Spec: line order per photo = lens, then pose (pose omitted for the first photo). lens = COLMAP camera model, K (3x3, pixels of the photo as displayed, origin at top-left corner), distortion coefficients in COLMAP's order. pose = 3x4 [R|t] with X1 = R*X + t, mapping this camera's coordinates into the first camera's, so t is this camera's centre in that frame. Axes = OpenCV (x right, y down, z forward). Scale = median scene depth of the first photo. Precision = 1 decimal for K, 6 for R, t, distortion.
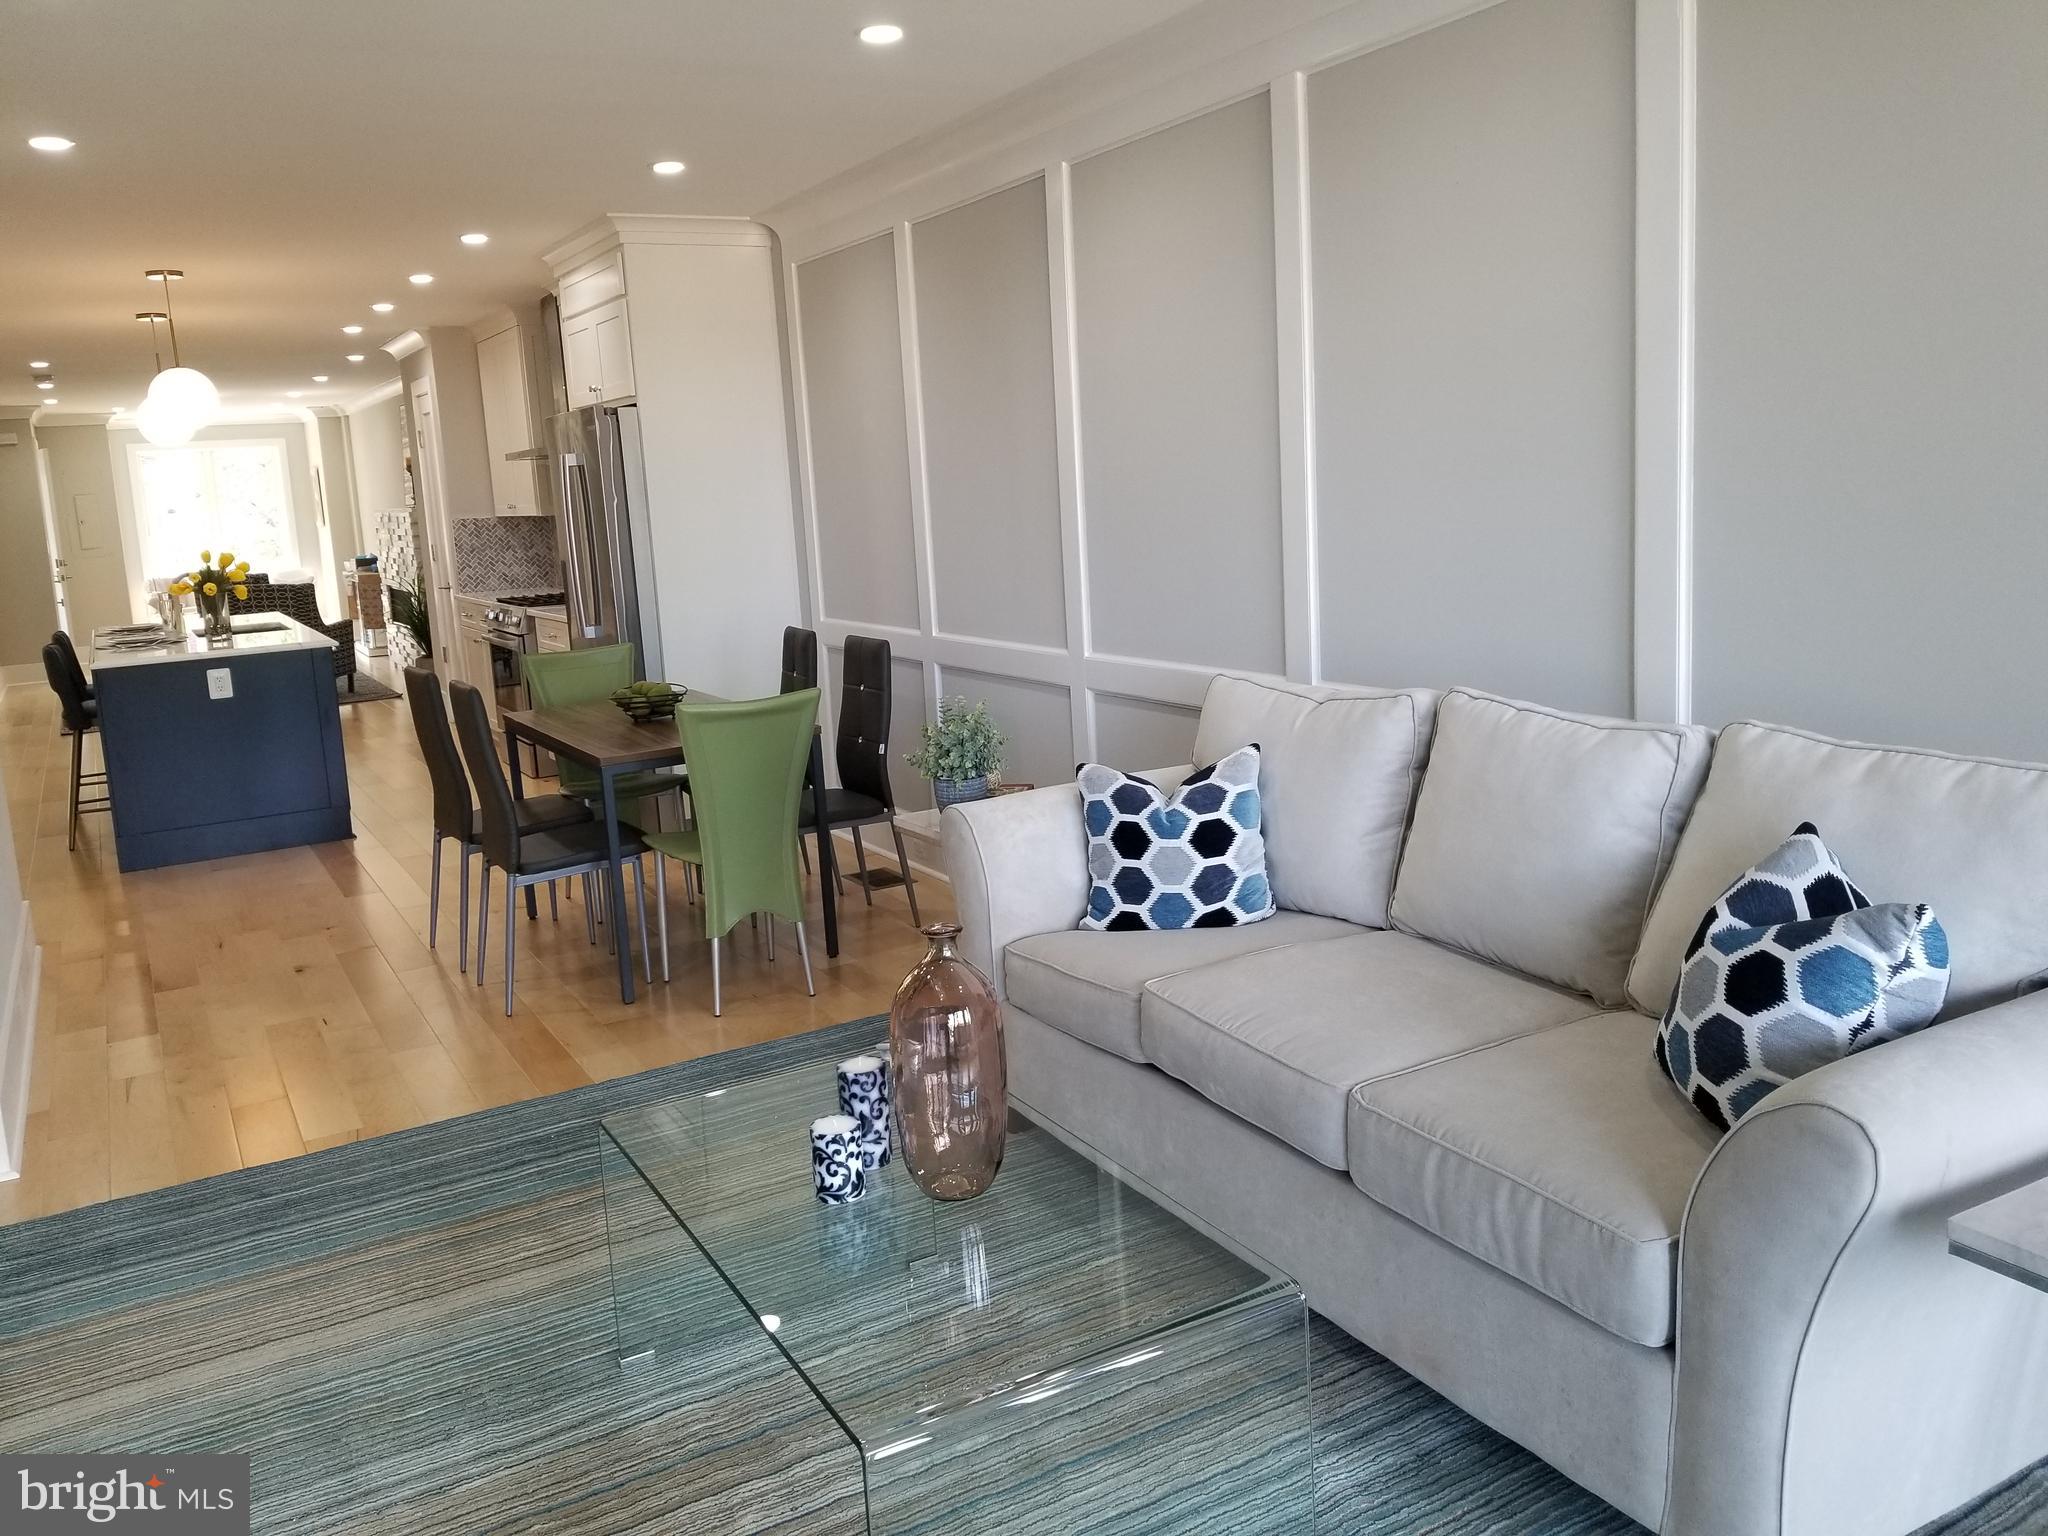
lens RADIAL K [[1612.7, 0, 1034.4], [0, 1612.7, 751.4], [0, 0, 1]] dist [0.044411, -0.078396]
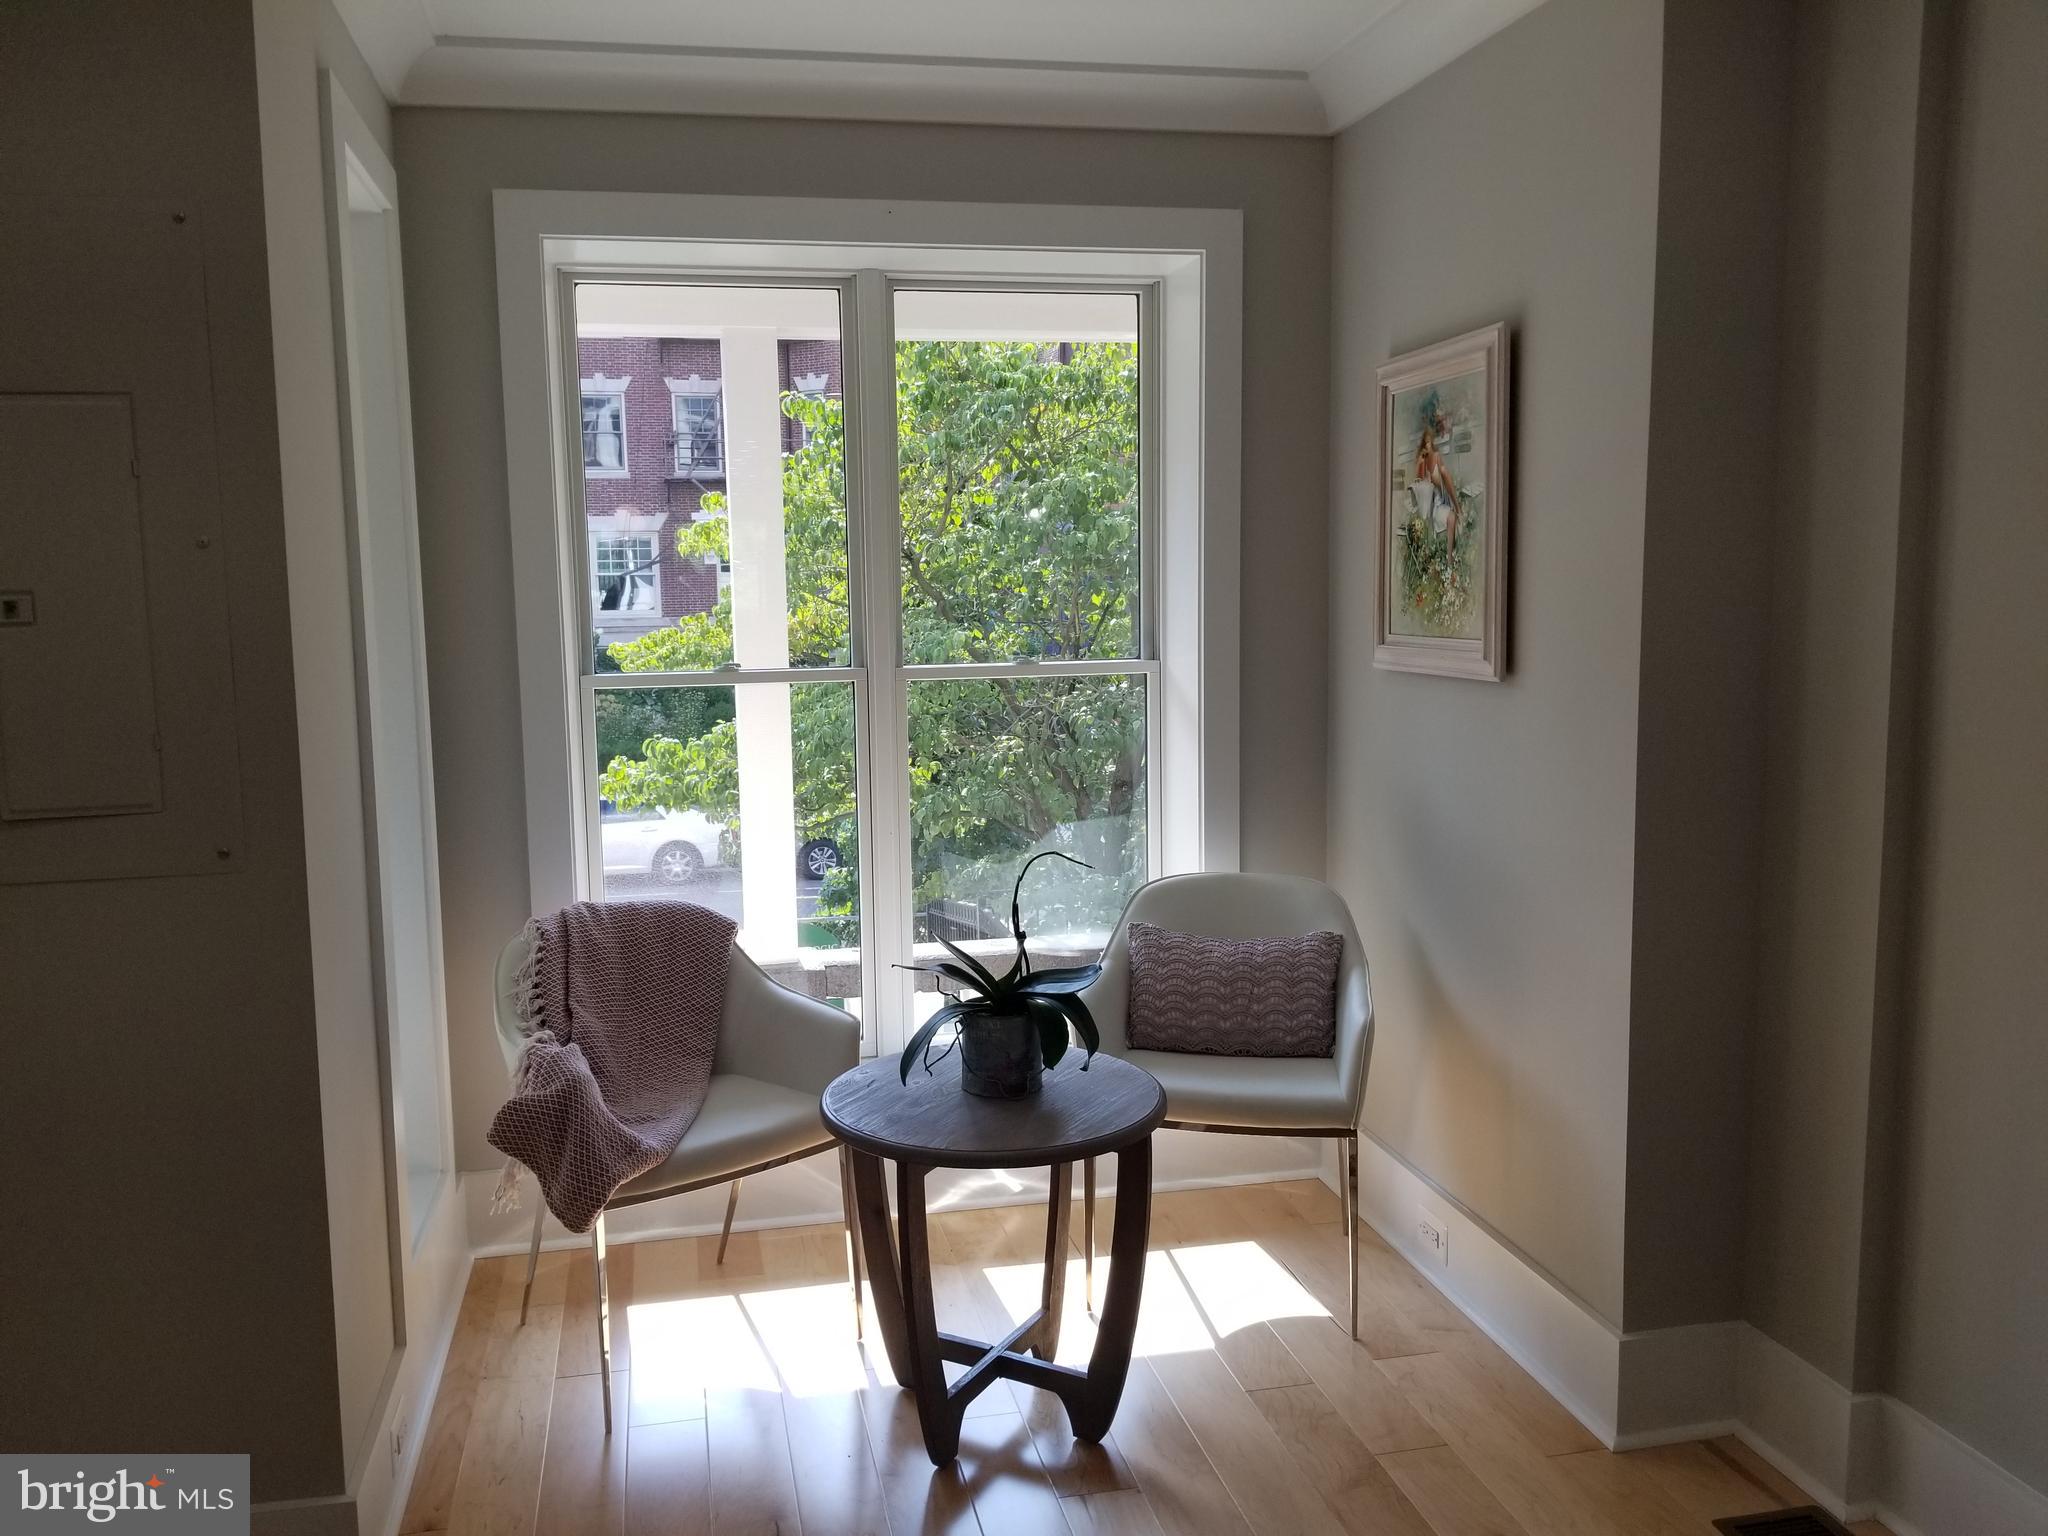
lens RADIAL K [[1612.7, 0, 1025.6], [0, 1612.7, 770.3], [0, 0, 1]] dist [0.044411, -0.078396]
pose [[0.953980, 0.069086, -0.291803, -0.726567], [-0.079670, 0.996519, -0.024532, -0.203555], [0.289092, 0.046651, 0.956164, 1.383736]]
